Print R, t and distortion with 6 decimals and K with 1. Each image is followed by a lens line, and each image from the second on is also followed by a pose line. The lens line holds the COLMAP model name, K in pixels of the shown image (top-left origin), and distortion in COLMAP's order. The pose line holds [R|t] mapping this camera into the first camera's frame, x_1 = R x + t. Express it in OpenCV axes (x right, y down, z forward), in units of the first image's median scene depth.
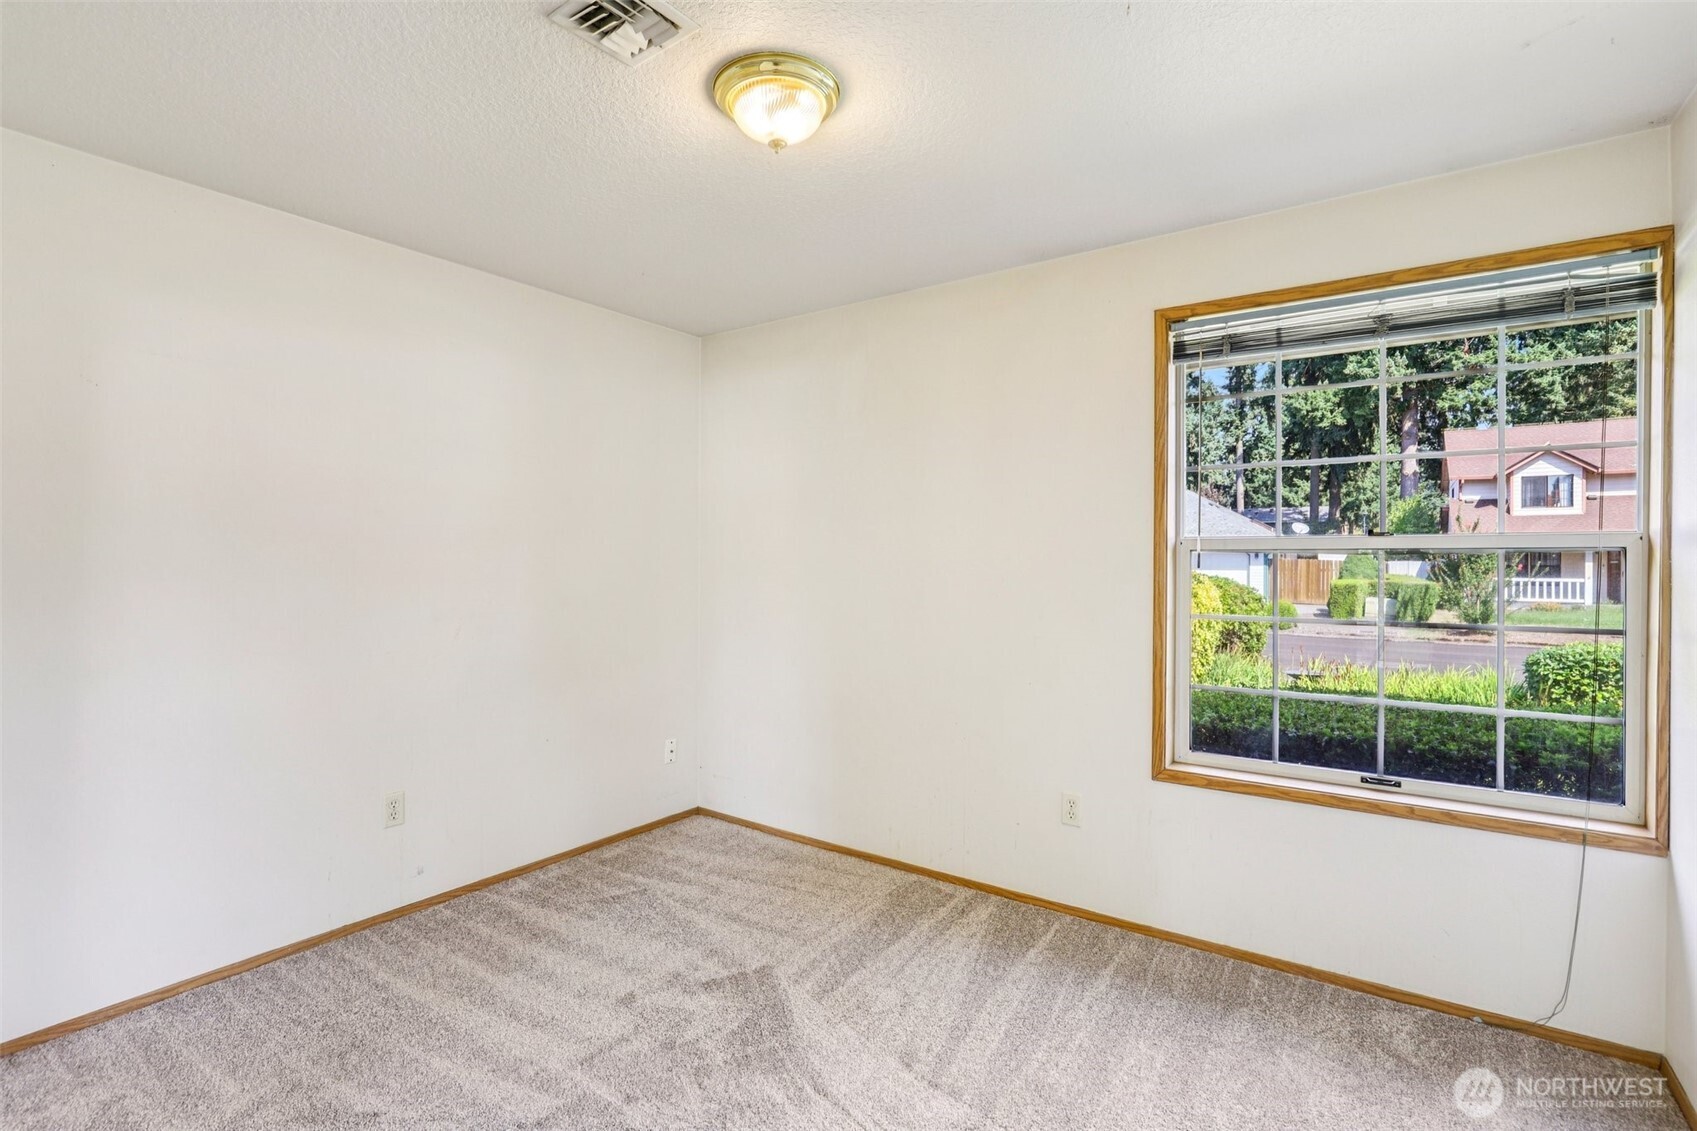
lens RADIAL K [[785.6, 0, 849.2], [0, 785.6, 557.5], [0, 0, 1]] dist [-0.026959, 0.000158]
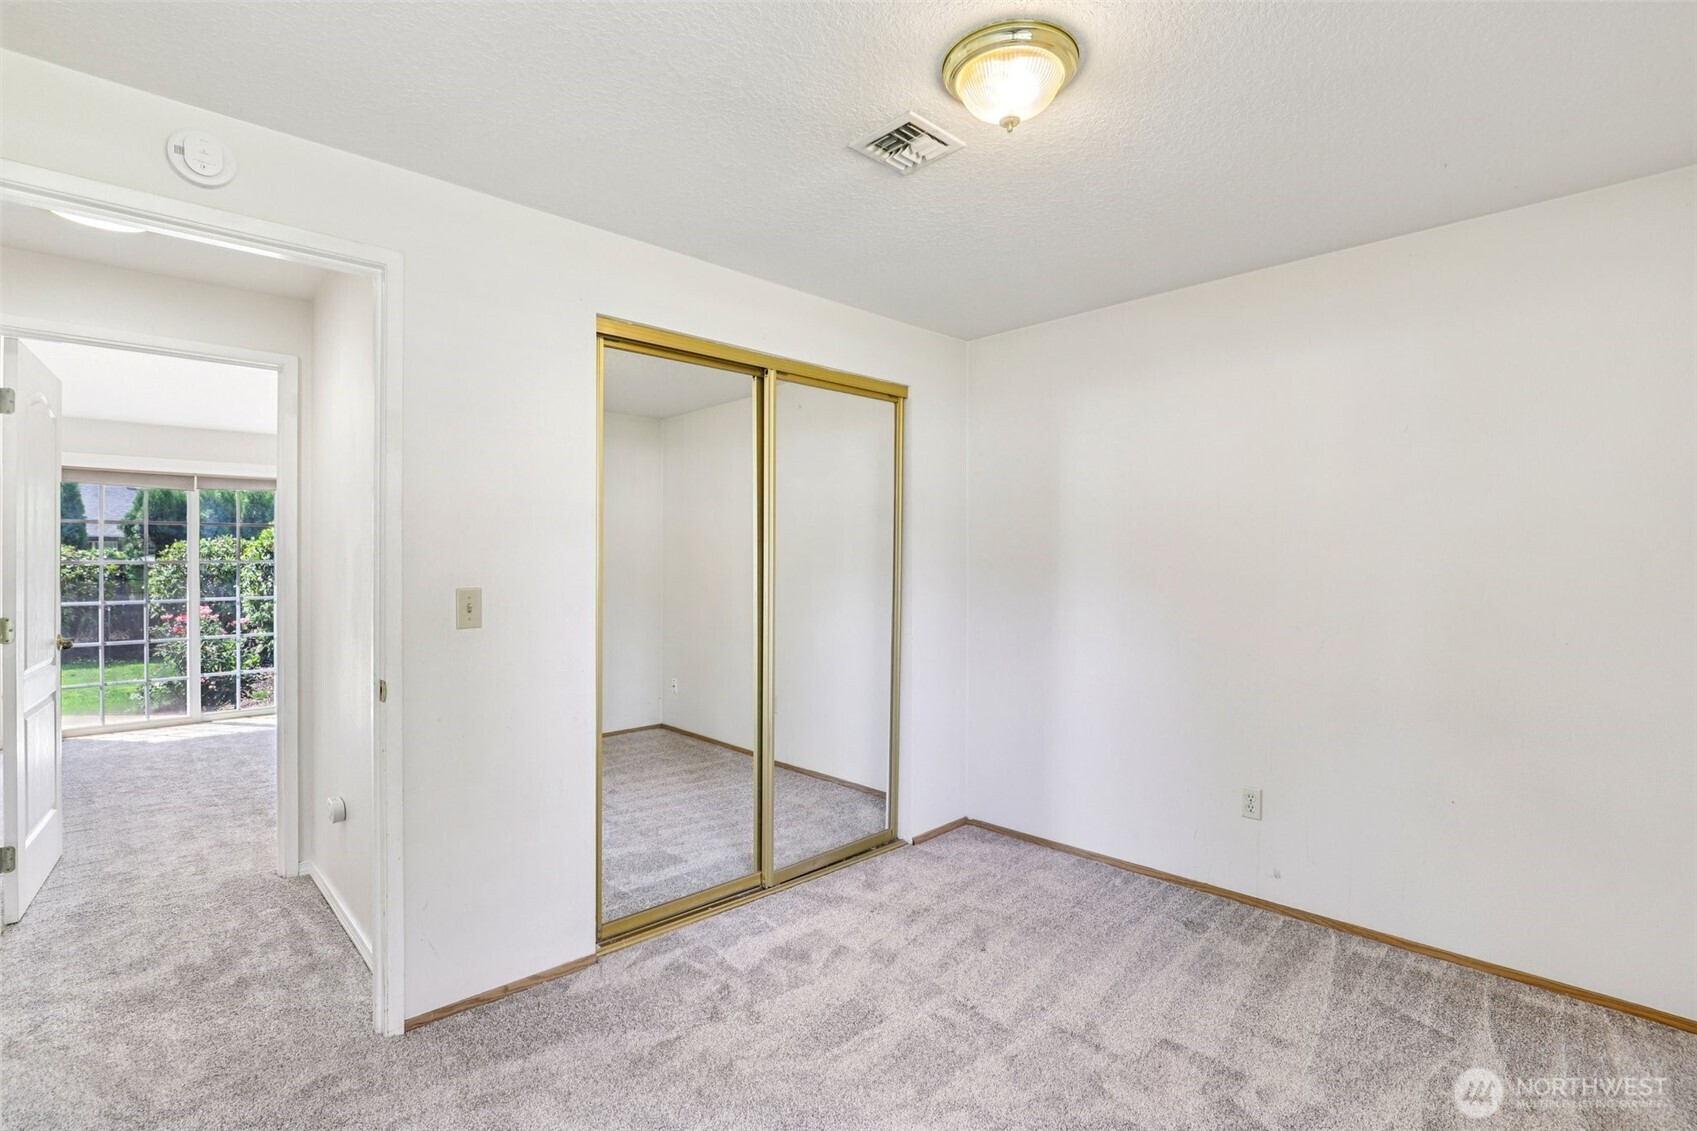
lens RADIAL K [[785.6, 0, 849.2], [0, 785.6, 557.5], [0, 0, 1]] dist [-0.026959, 0.000158]
pose [[-0.178079, -0.008774, -0.983977, 0.612192], [-0.002679, 0.999961, -0.008432, -0.000671], [0.984013, 0.001135, -0.178096, 0.701342]]
